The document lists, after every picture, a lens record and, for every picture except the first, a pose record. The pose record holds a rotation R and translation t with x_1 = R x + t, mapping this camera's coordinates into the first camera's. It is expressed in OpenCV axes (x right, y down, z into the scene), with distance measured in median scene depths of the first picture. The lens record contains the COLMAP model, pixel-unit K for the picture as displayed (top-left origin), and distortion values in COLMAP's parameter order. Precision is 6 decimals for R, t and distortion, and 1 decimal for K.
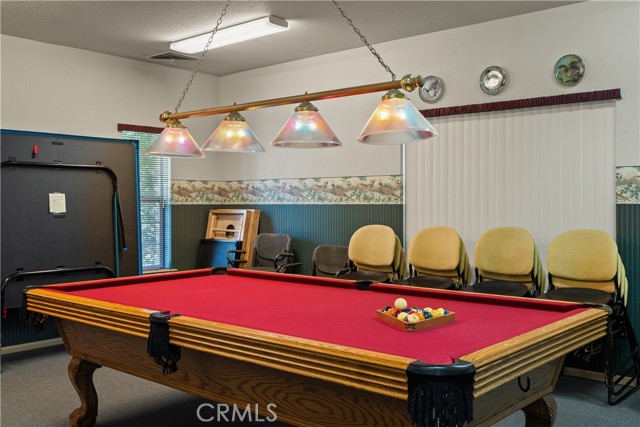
lens RADIAL K [[645.0, 0, 317.8], [0, 645.0, 210.1], [0, 0, 1]] dist [-0.001581, 0.000000]
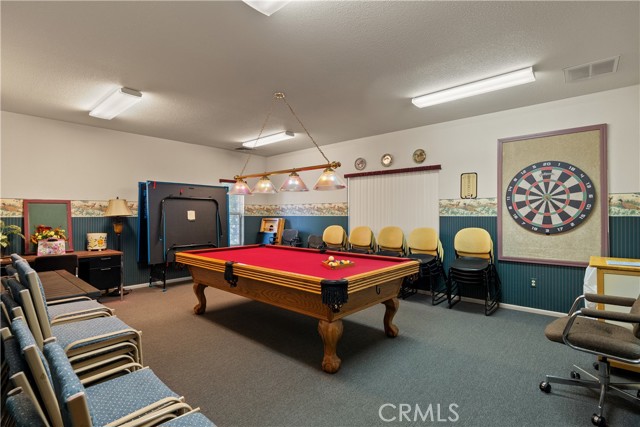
lens RADIAL K [[322.7, 0, 324.2], [0, 322.7, 218.2], [0, 0, 1]] dist [0.001532, 0.000110]
pose [[0.999895, 0.002722, -0.014211, 0.078155], [-0.002745, 0.999995, -0.001614, 0.000099], [0.014207, 0.001653, 0.999898, -0.118410]]
